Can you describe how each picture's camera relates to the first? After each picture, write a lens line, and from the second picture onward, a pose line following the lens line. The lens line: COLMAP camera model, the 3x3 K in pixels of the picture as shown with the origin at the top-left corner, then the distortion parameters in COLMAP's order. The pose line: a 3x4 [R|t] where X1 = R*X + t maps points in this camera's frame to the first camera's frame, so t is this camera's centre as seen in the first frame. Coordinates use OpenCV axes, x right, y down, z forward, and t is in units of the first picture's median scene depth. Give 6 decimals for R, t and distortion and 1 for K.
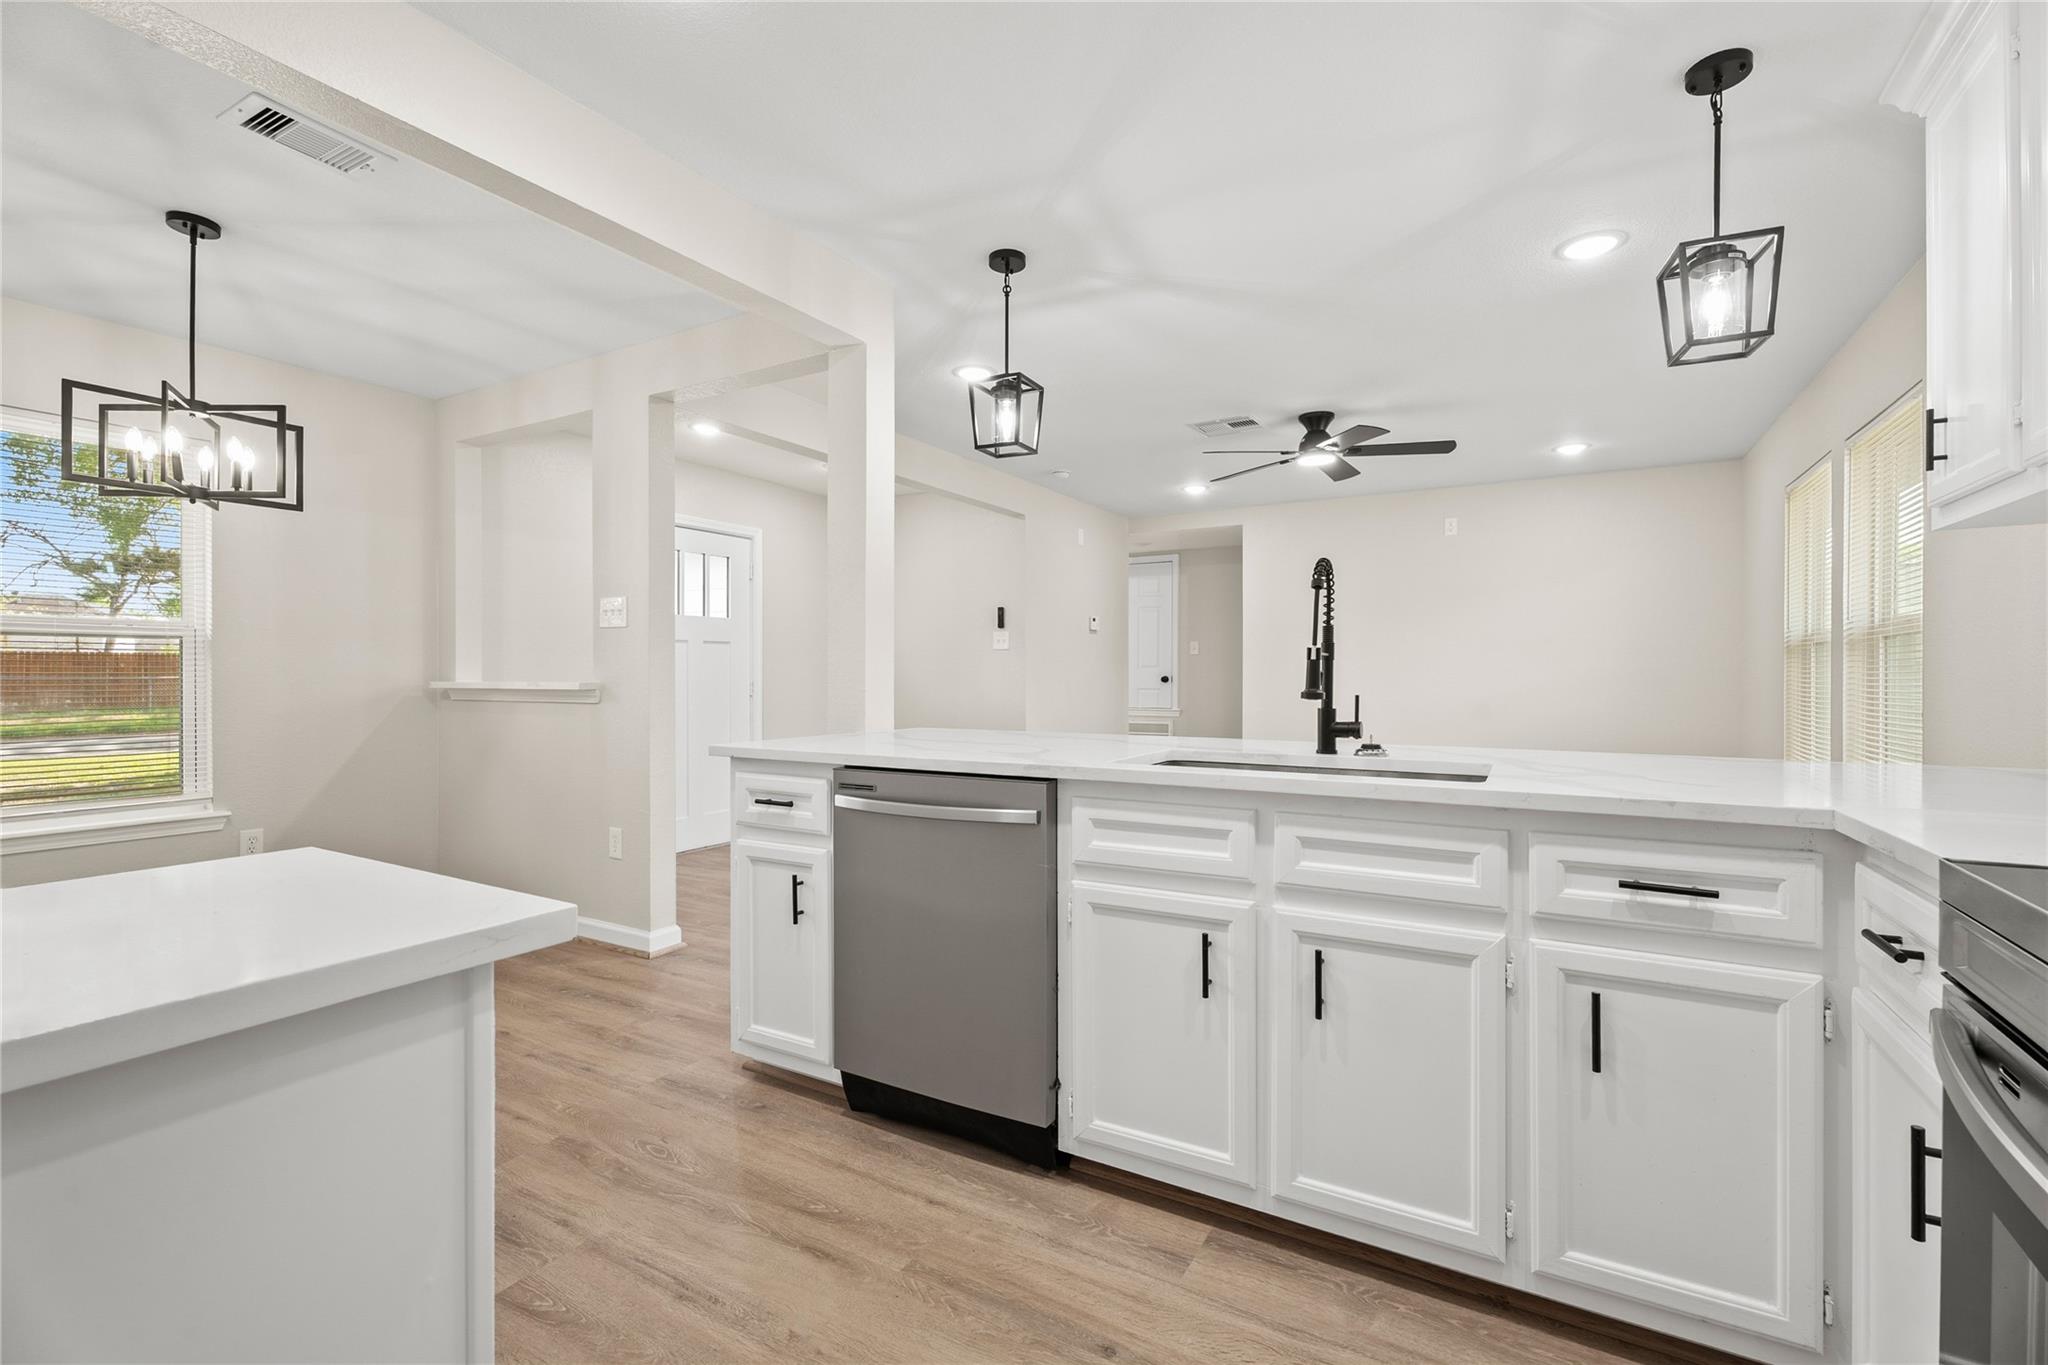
lens RADIAL K [[924.9, 0, 1017.3], [0, 924.9, 679.7], [0, 0, 1]] dist [0.000060, 0.000315]
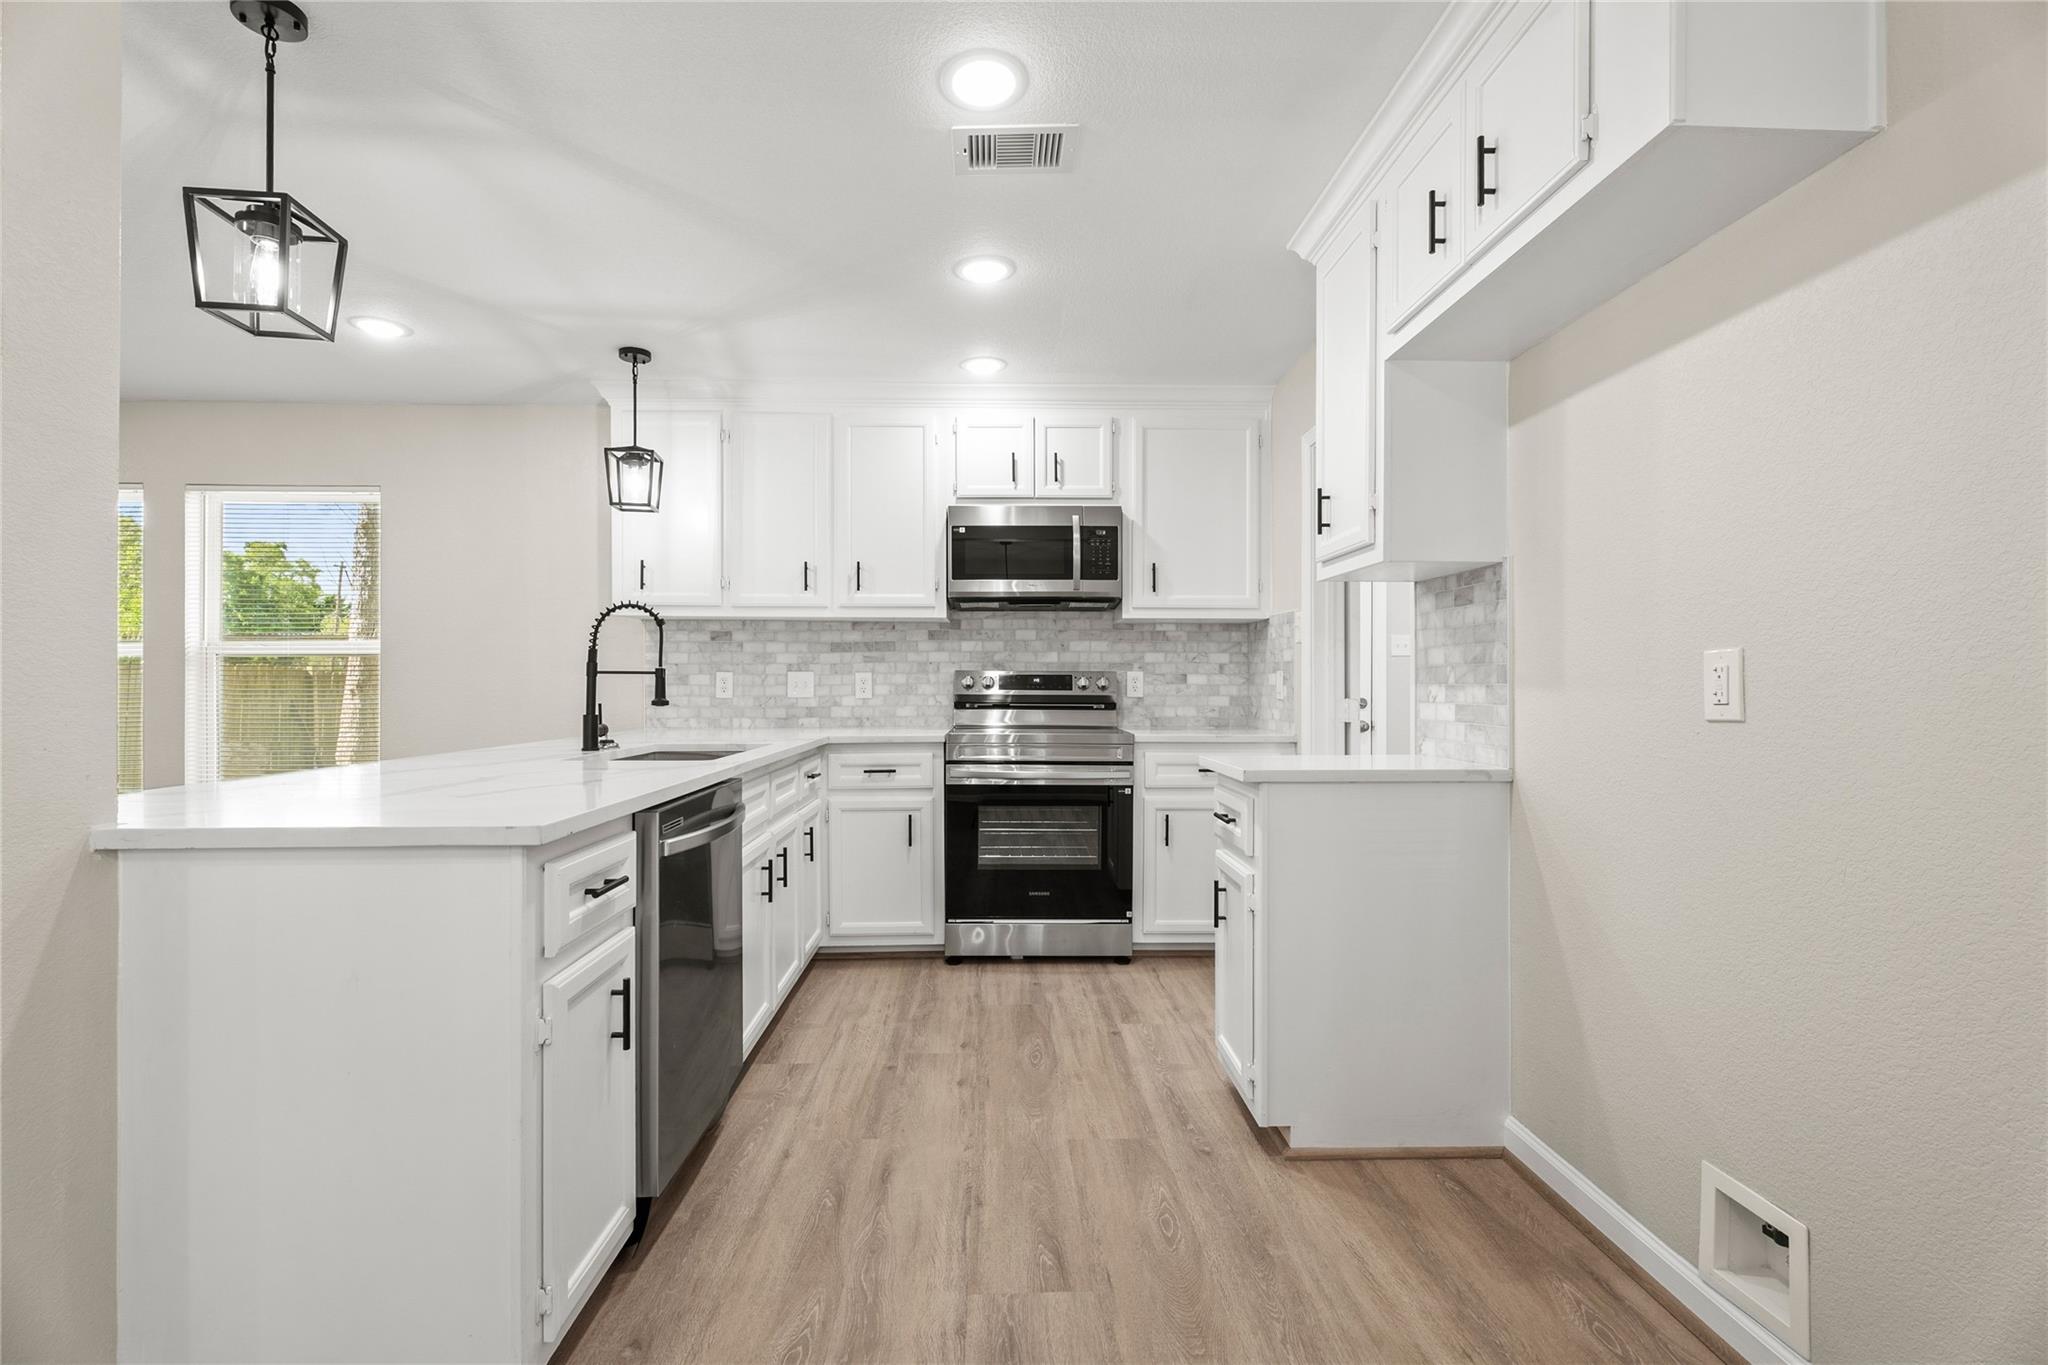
lens RADIAL K [[924.9, 0, 1018.5], [0, 924.9, 683.3], [0, 0, 1]] dist [0.000060, 0.000315]
pose [[-0.544300, -0.001026, 0.838890, -1.298679], [0.000327, 0.999999, 0.001435, -0.024356], [-0.838891, 0.001055, -0.544299, 1.483233]]
